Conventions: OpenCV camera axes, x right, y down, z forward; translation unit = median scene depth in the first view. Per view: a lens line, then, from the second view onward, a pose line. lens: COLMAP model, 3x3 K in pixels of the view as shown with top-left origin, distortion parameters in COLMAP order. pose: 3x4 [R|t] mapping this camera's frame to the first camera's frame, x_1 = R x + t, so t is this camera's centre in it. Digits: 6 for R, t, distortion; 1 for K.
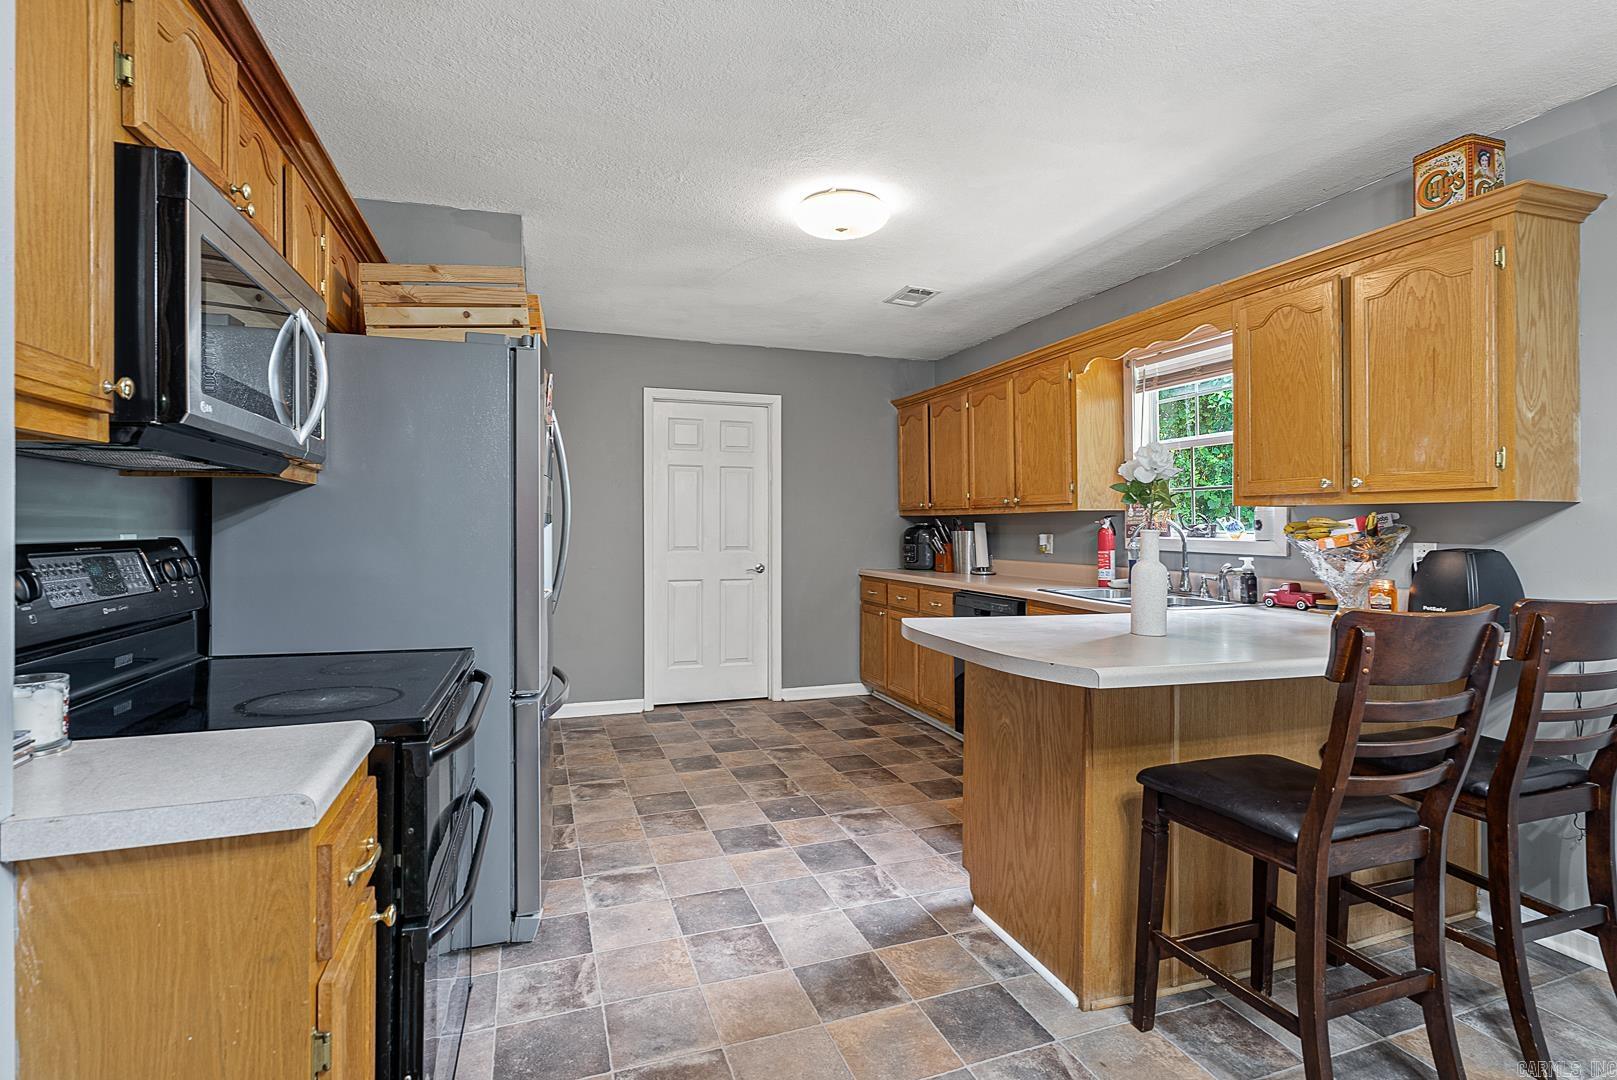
lens RADIAL K [[771.5, 0, 809.6], [0, 771.5, 527.5], [0, 0, 1]] dist [0.000215, 0.001031]
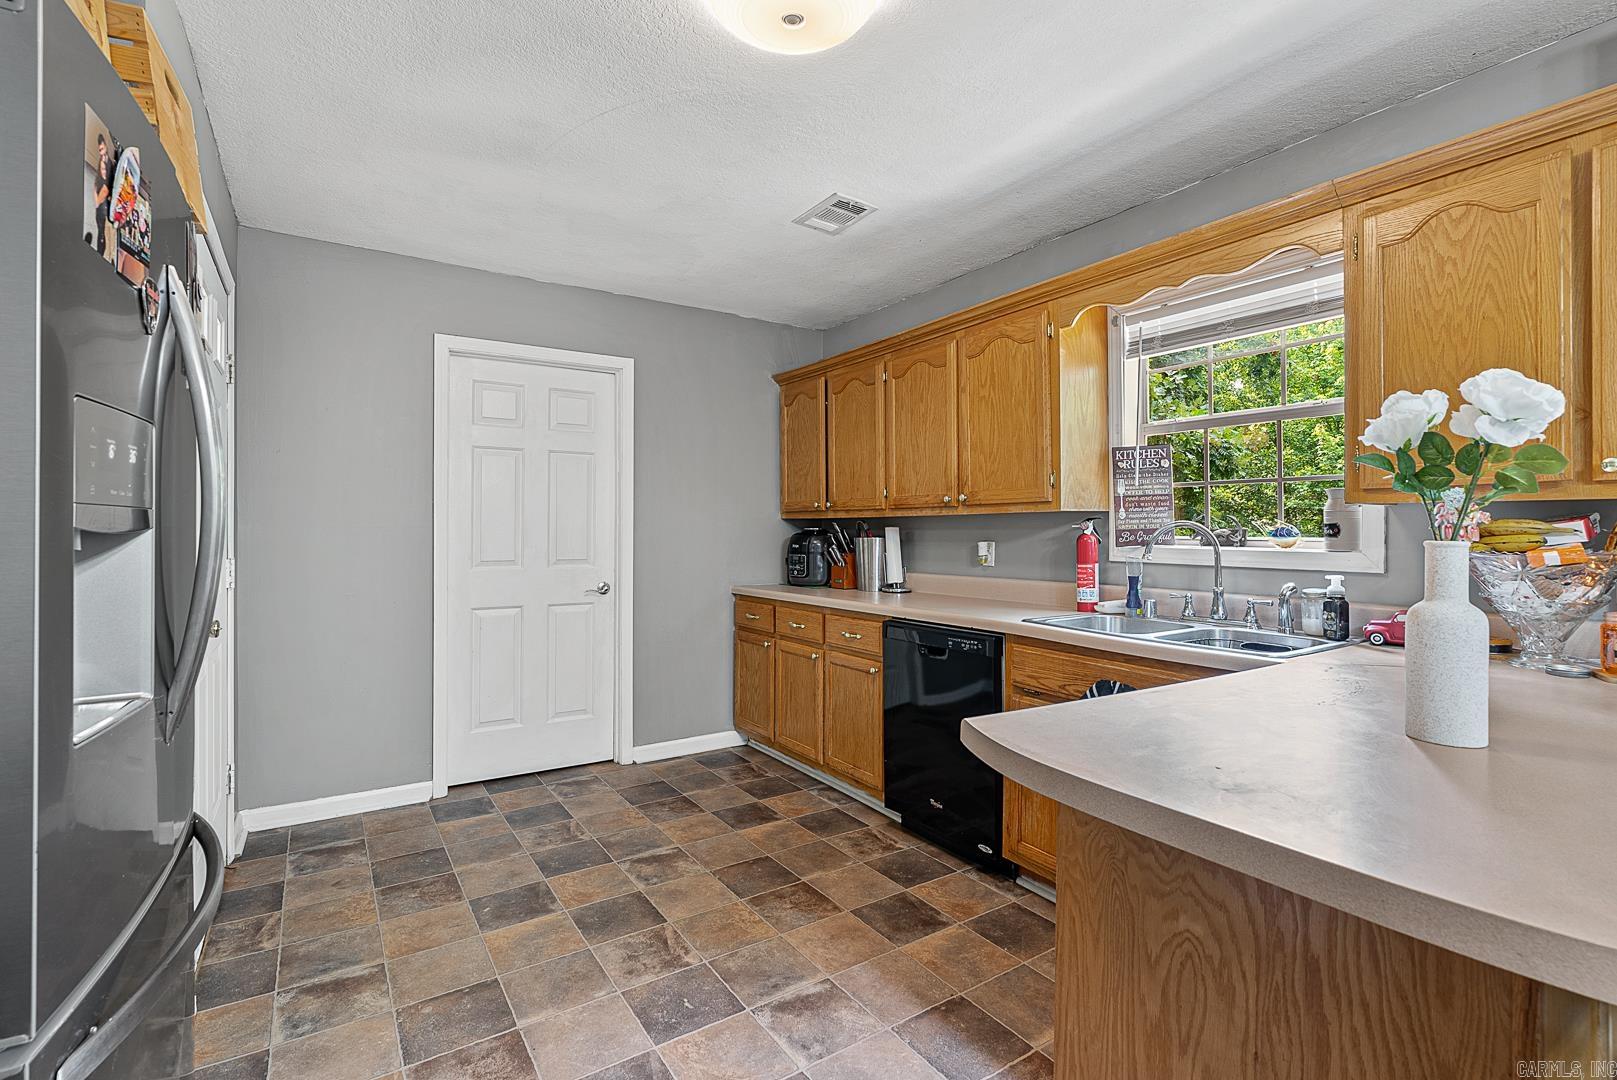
lens RADIAL K [[738.7, 0, 810.1], [0, 738.7, 516.9], [0, 0, 1]] dist [-0.003536, 0.001151]
pose [[0.970524, 0.001631, 0.240998, -0.053966], [0.003001, 0.999818, -0.018852, -0.003048], [-0.240985, 0.019020, 0.970343, 0.324490]]
